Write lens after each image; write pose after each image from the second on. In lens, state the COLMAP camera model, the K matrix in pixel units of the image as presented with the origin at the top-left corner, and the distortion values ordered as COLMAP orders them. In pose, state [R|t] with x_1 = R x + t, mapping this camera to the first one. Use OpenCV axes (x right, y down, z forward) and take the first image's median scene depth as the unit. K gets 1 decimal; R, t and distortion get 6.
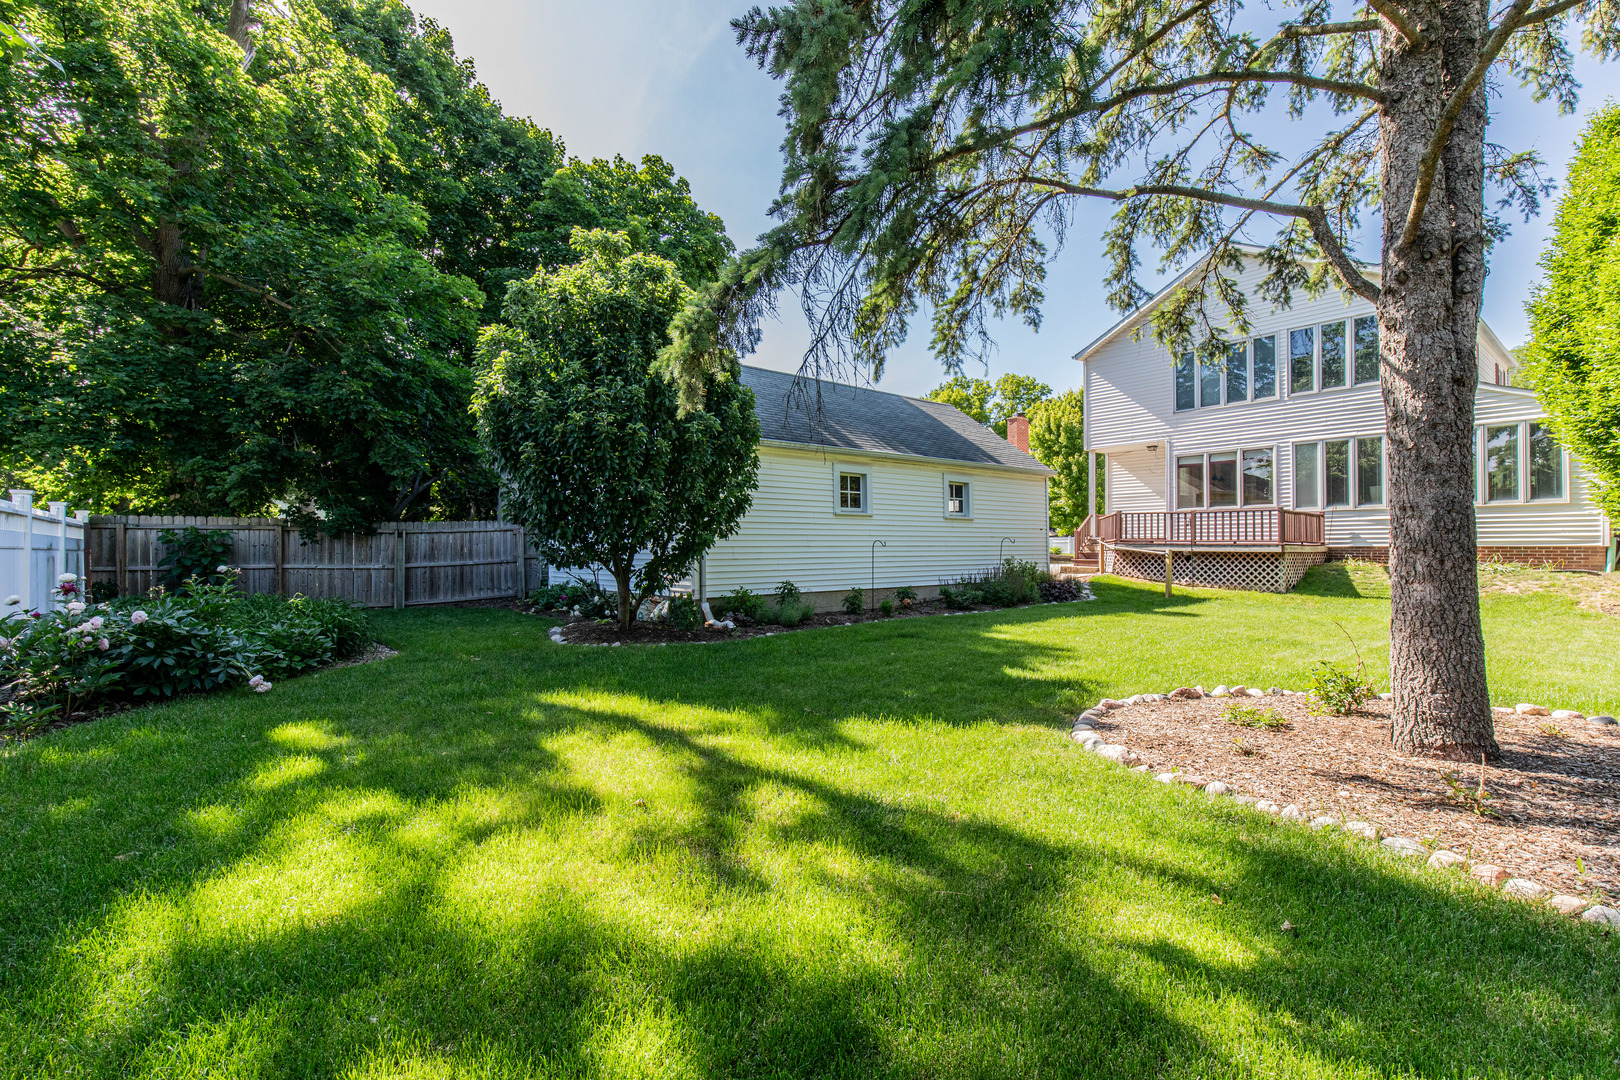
lens RADIAL K [[721.4, 0, 820.9], [0, 721.4, 542.5], [0, 0, 1]] dist [0.002429, 0.000162]
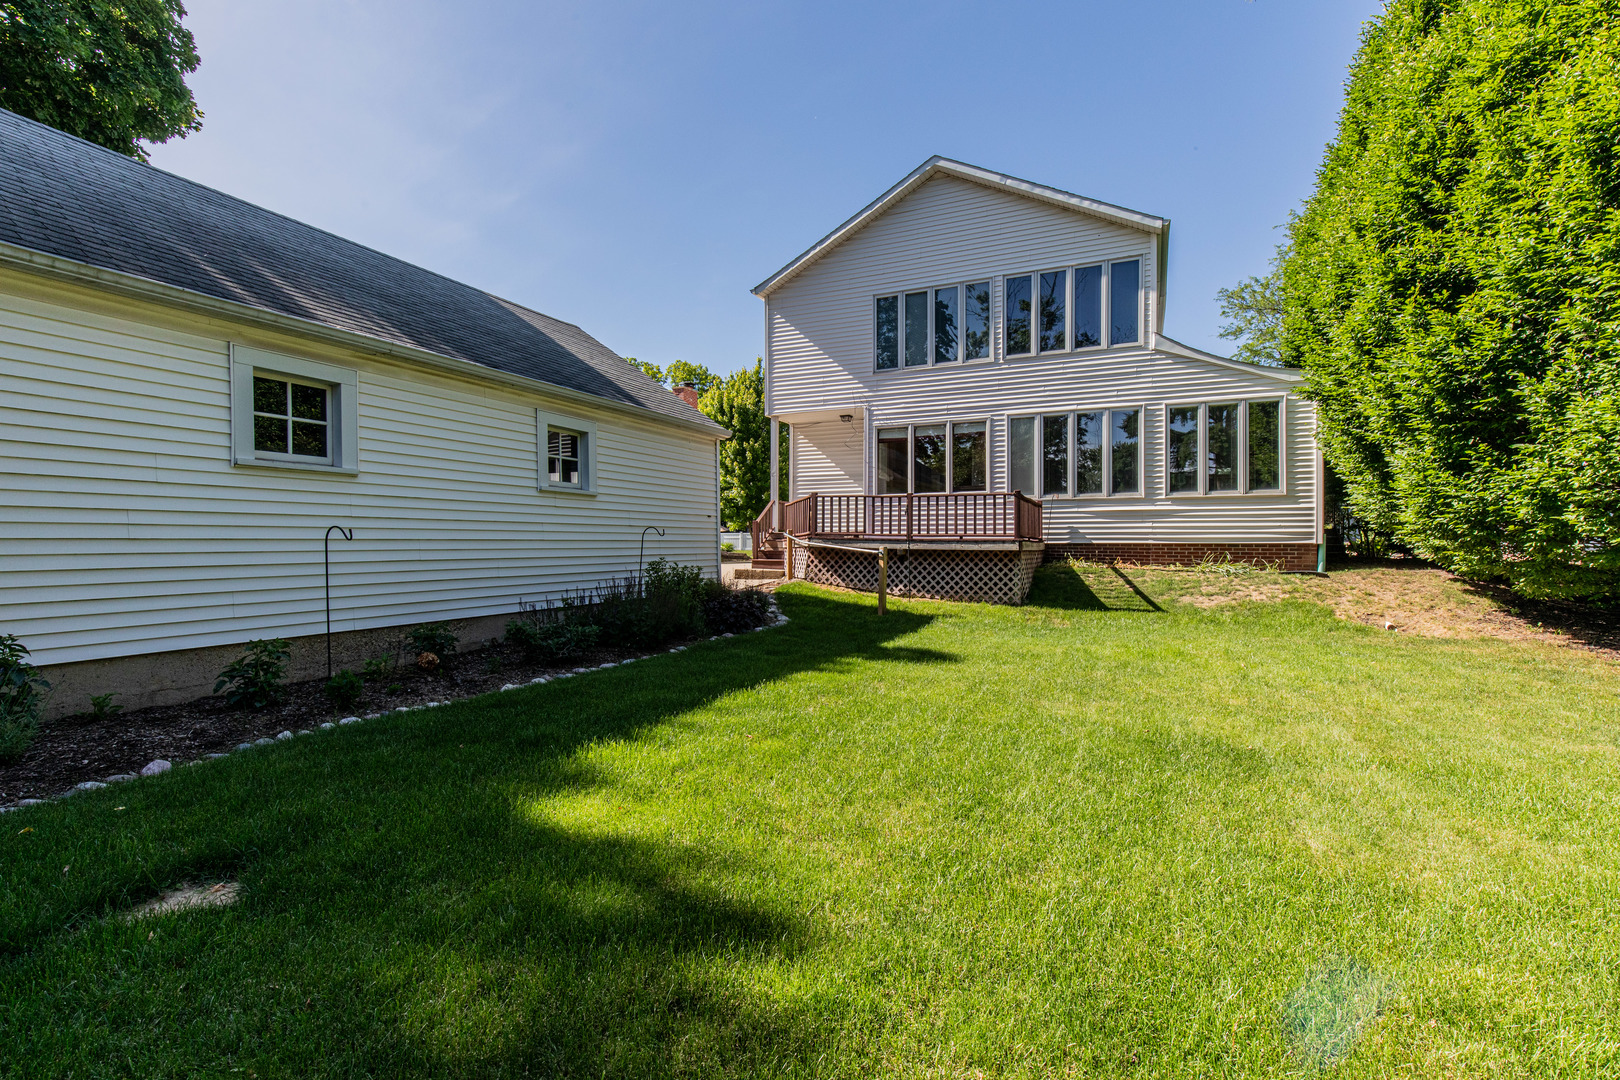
lens RADIAL K [[721.4, 0, 820.9], [0, 721.4, 542.5], [0, 0, 1]] dist [0.002429, 0.000162]
pose [[0.902943, 0.003137, 0.429749, 0.111521], [-0.005534, 0.999975, 0.004329, 0.002468], [-0.429725, -0.006287, 0.902938, 0.350633]]
